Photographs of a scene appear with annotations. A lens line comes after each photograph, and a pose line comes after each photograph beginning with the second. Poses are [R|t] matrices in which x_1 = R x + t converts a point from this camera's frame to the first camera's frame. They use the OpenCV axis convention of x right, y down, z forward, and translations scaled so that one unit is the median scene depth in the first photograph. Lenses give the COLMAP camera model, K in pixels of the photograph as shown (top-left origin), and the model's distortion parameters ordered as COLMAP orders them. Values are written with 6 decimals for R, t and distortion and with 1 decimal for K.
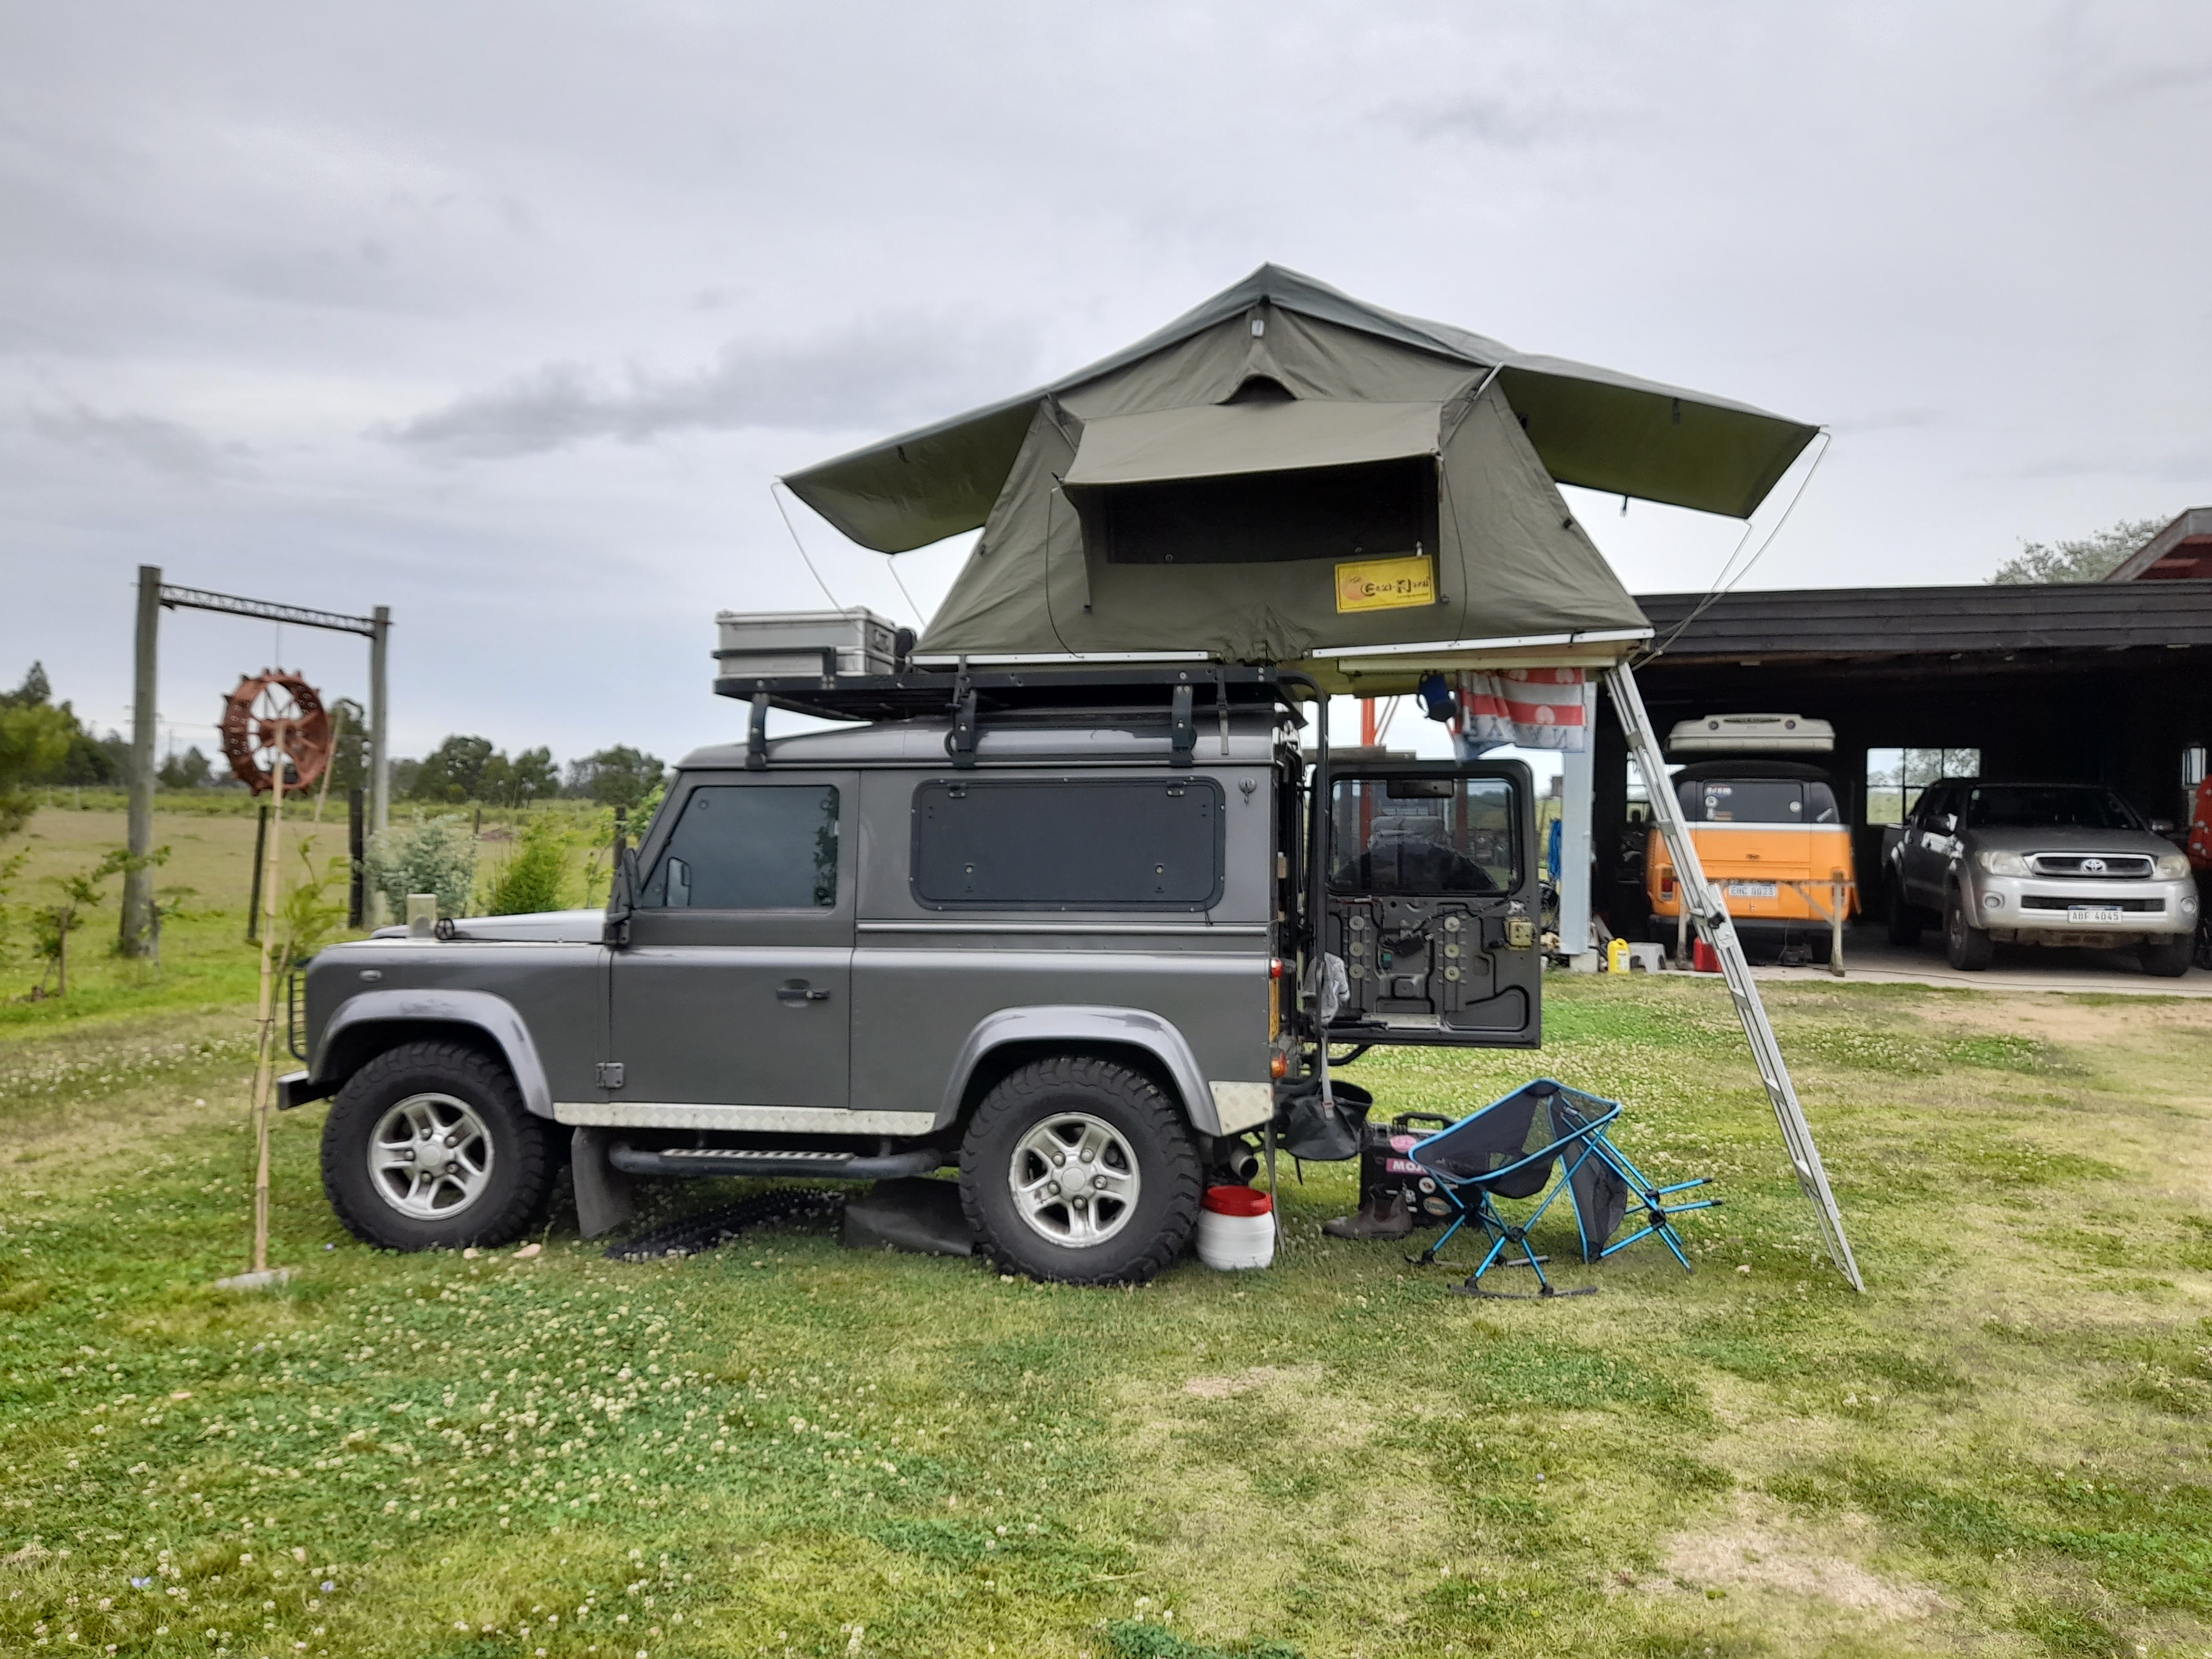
lens RADIAL K [[1600.0, 0, 1106.0], [0, 1600.0, 829.5], [0, 0, 1]] dist [0.061318, 0.000130]
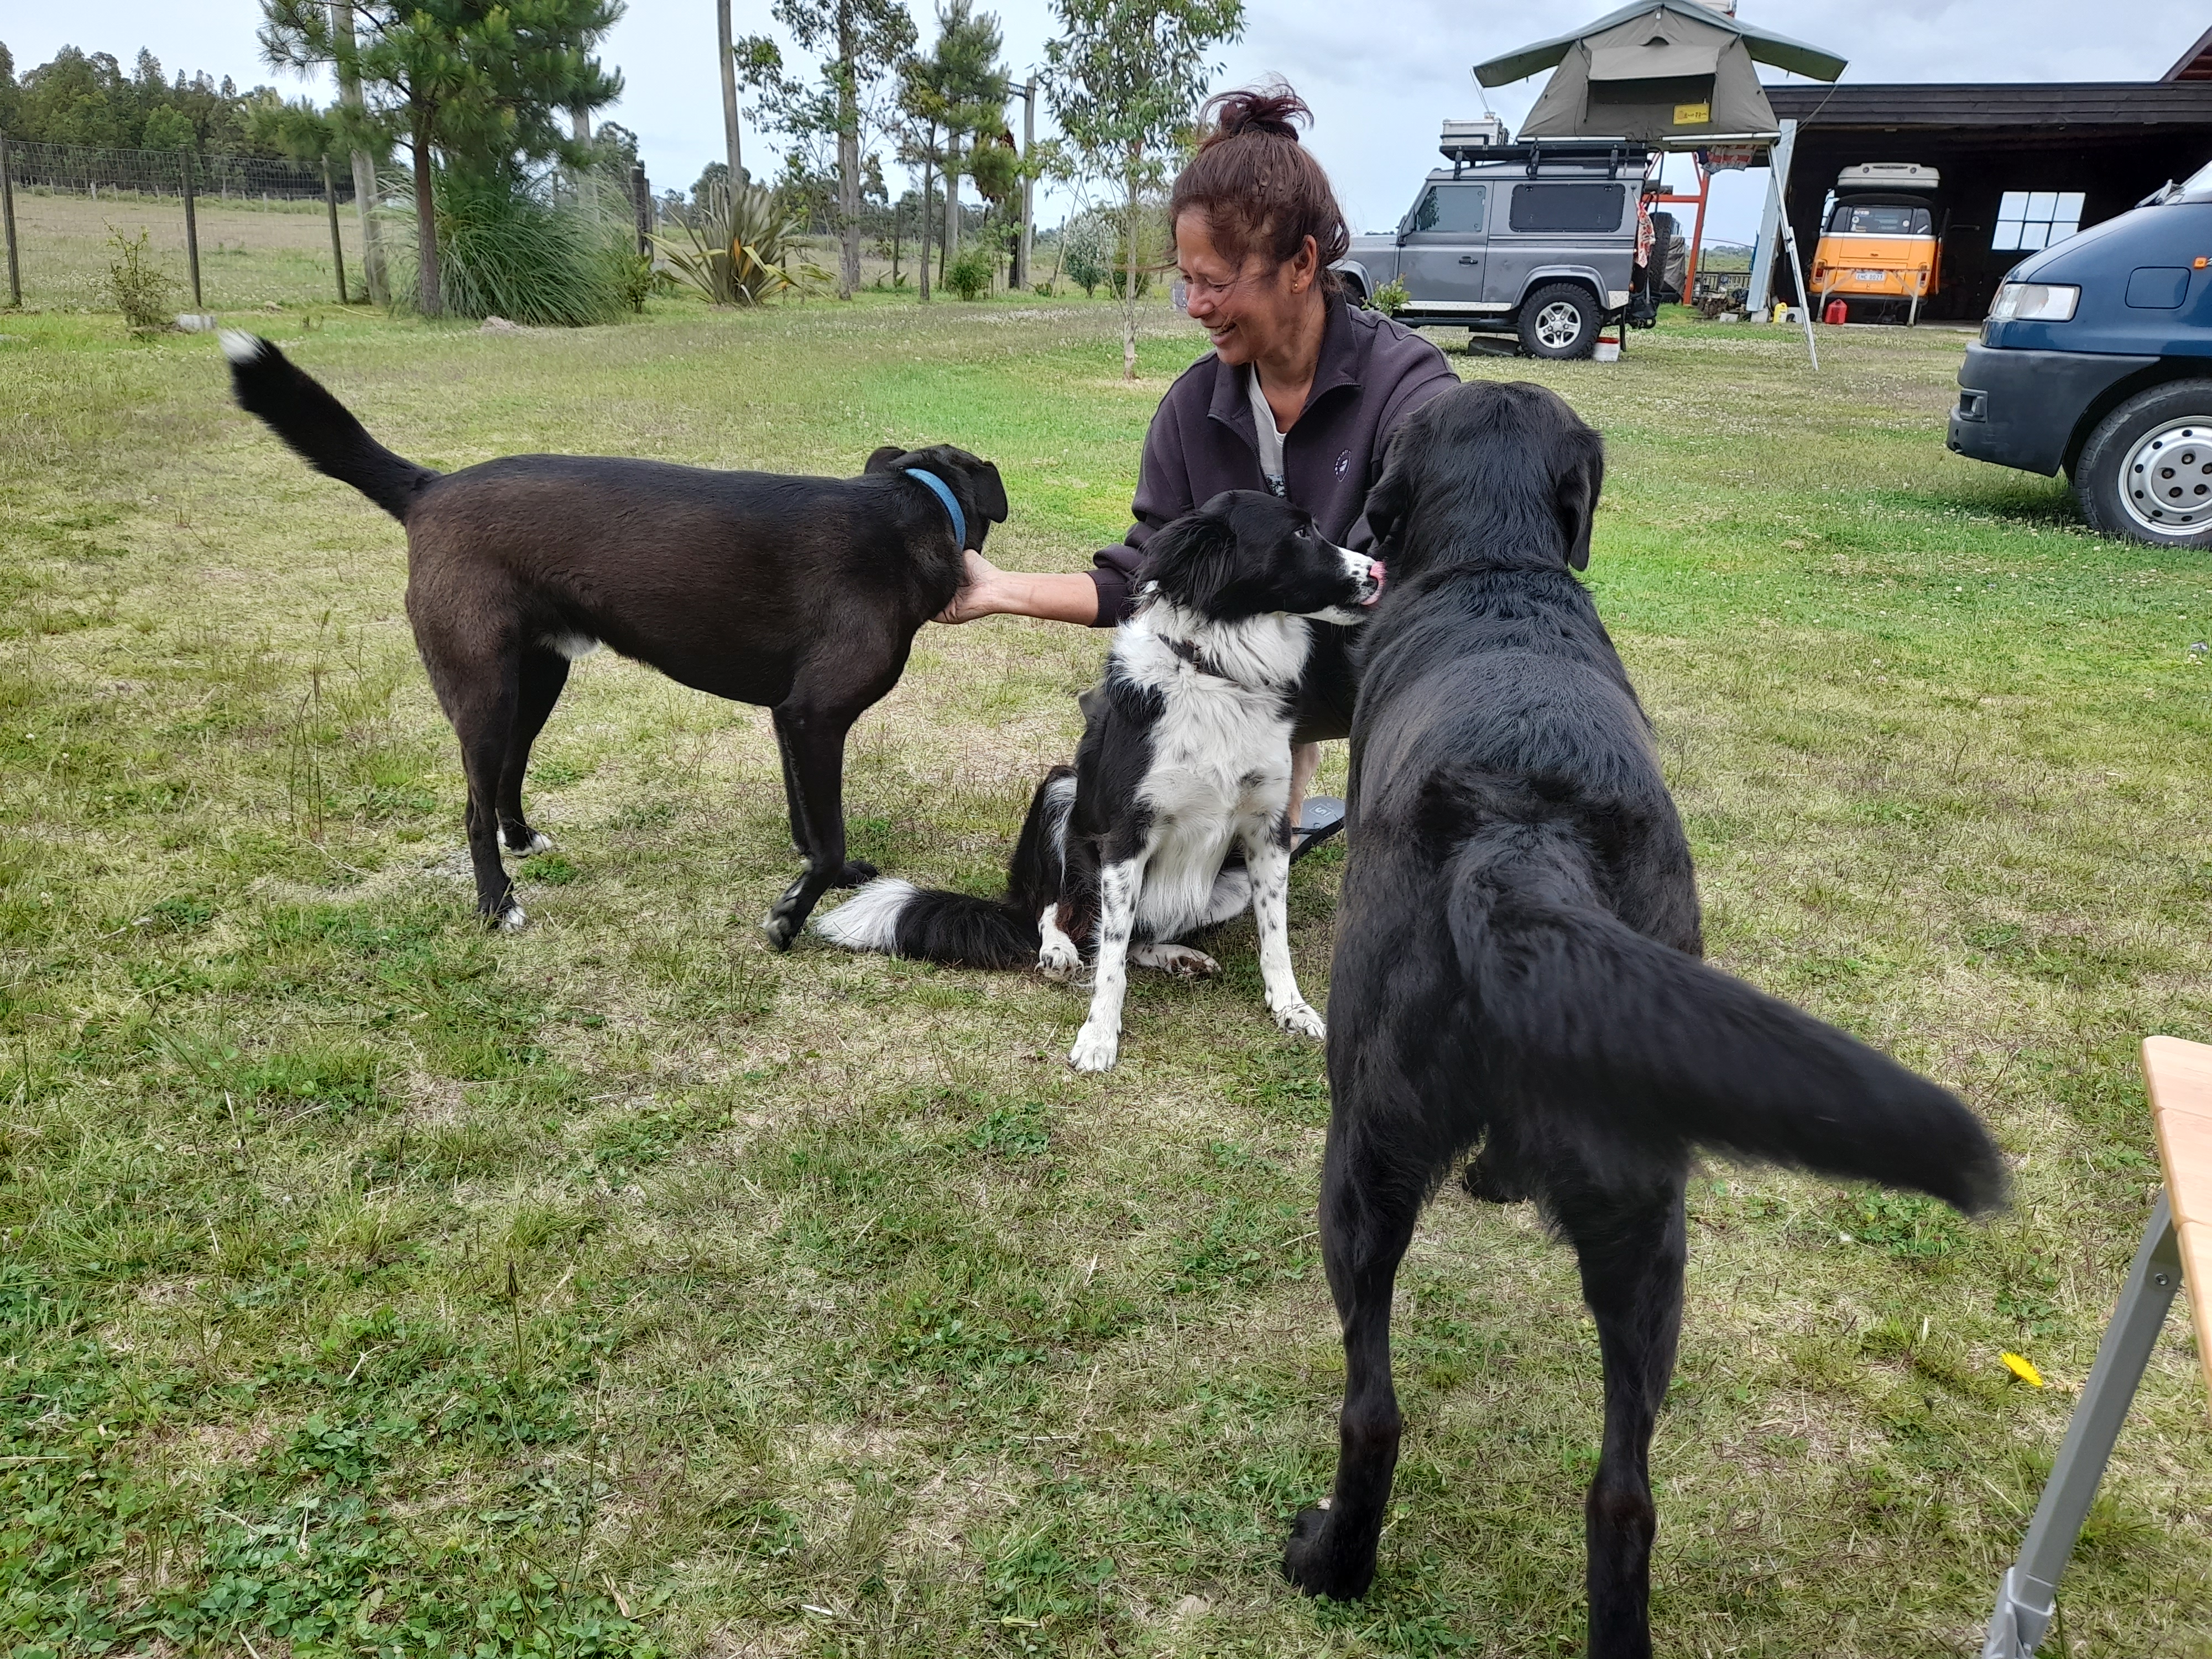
lens RADIAL K [[1486.6, 0, 1106.0], [0, 1486.6, 829.5], [0, 0, 1]] dist [-0.008511, -0.005976]
pose [[0.990912, 0.058133, -0.121303, -0.459809], [-0.012529, 0.937761, 0.347055, 0.143504], [0.133929, -0.342381, 0.929967, -2.013402]]
